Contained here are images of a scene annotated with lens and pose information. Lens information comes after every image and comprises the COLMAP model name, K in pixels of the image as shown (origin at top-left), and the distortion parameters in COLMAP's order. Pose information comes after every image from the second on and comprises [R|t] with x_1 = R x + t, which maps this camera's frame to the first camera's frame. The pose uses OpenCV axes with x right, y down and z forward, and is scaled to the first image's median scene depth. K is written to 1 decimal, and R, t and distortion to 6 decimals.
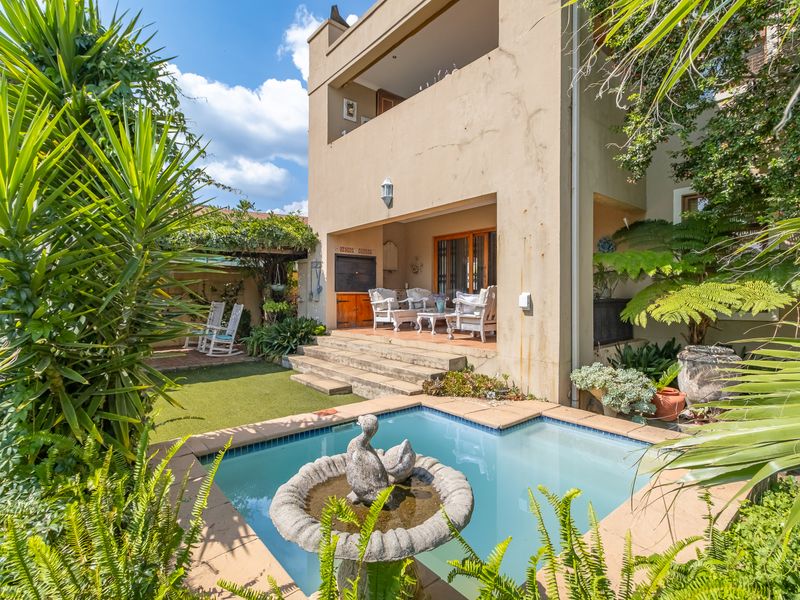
lens RADIAL K [[398.4, 0, 399.5], [0, 398.4, 298.7], [0, 0, 1]] dist [-0.000649, -0.001301]
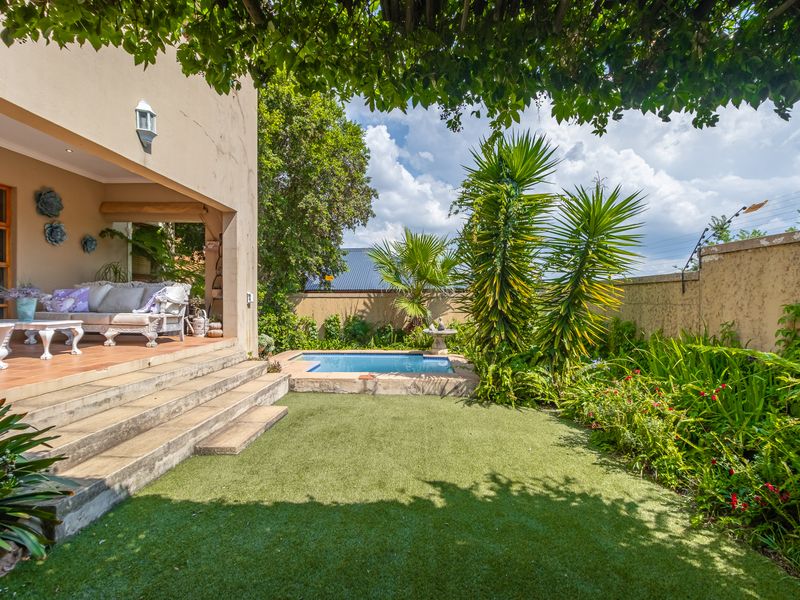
lens RADIAL K [[398.4, 0, 400.3], [0, 398.4, 299.9], [0, 0, 1]] dist [-0.000649, -0.001301]
pose [[-0.735241, -0.009044, 0.677745, -0.743434], [-0.005698, 0.999958, 0.007162, -0.001178], [-0.677782, 0.001404, -0.735262, 1.187805]]
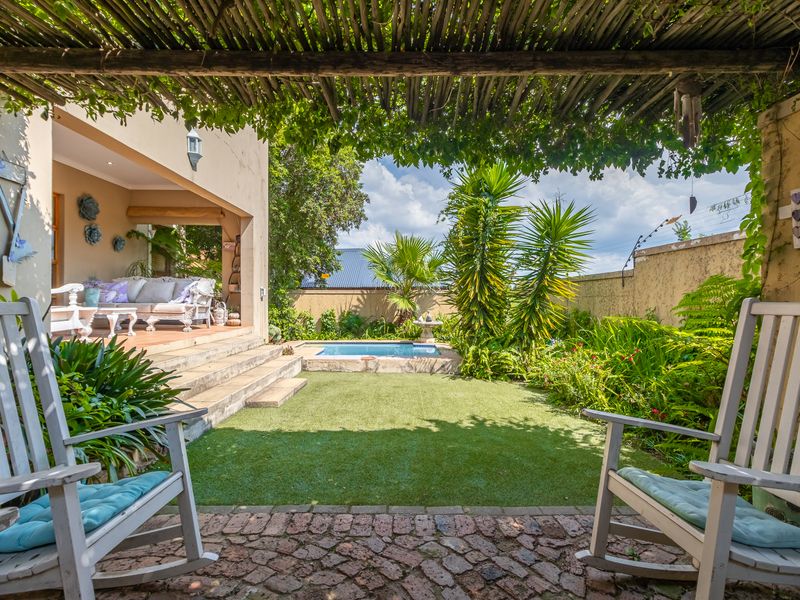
lens RADIAL K [[398.4, 0, 401.2], [0, 398.4, 299.4], [0, 0, 1]] dist [-0.000649, -0.001301]
pose [[-0.764698, -0.008656, 0.644331, -0.827438], [-0.007213, 0.999962, 0.004874, 0.016193], [-0.644349, -0.000920, -0.764731, 1.326987]]
